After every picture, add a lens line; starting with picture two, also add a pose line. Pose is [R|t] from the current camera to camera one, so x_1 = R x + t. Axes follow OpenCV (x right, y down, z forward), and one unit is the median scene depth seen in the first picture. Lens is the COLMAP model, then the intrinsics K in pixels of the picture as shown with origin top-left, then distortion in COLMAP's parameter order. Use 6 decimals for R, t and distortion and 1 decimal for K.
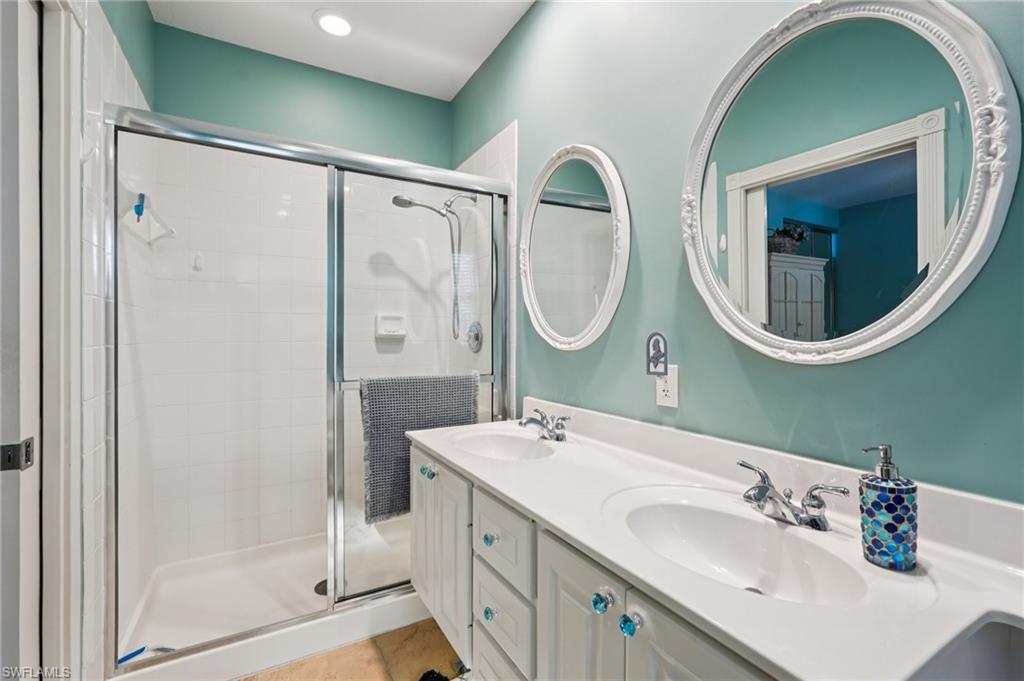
lens RADIAL K [[457.6, 0, 510.6], [0, 457.6, 336.4], [0, 0, 1]] dist [-0.001970, -0.000207]
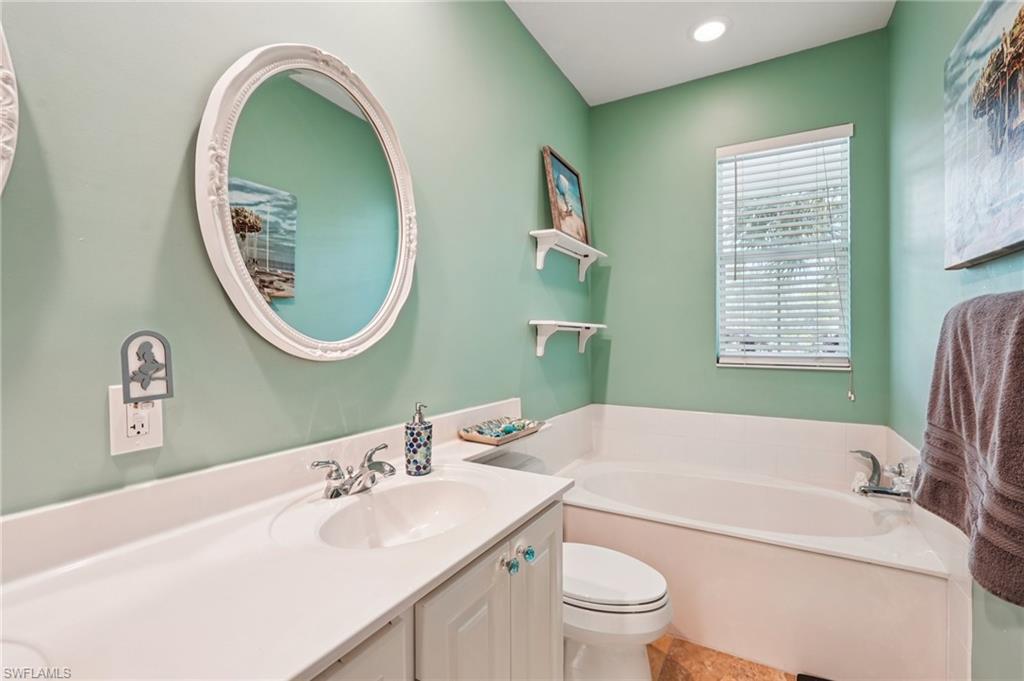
lens RADIAL K [[457.6, 0, 510.6], [0, 457.6, 336.4], [0, 0, 1]] dist [-0.001970, -0.000207]
pose [[-0.509421, -0.002419, 0.860514, -0.560114], [-0.002744, 0.999996, 0.001186, -0.004194], [-0.860513, -0.001757, -0.509425, 1.118046]]
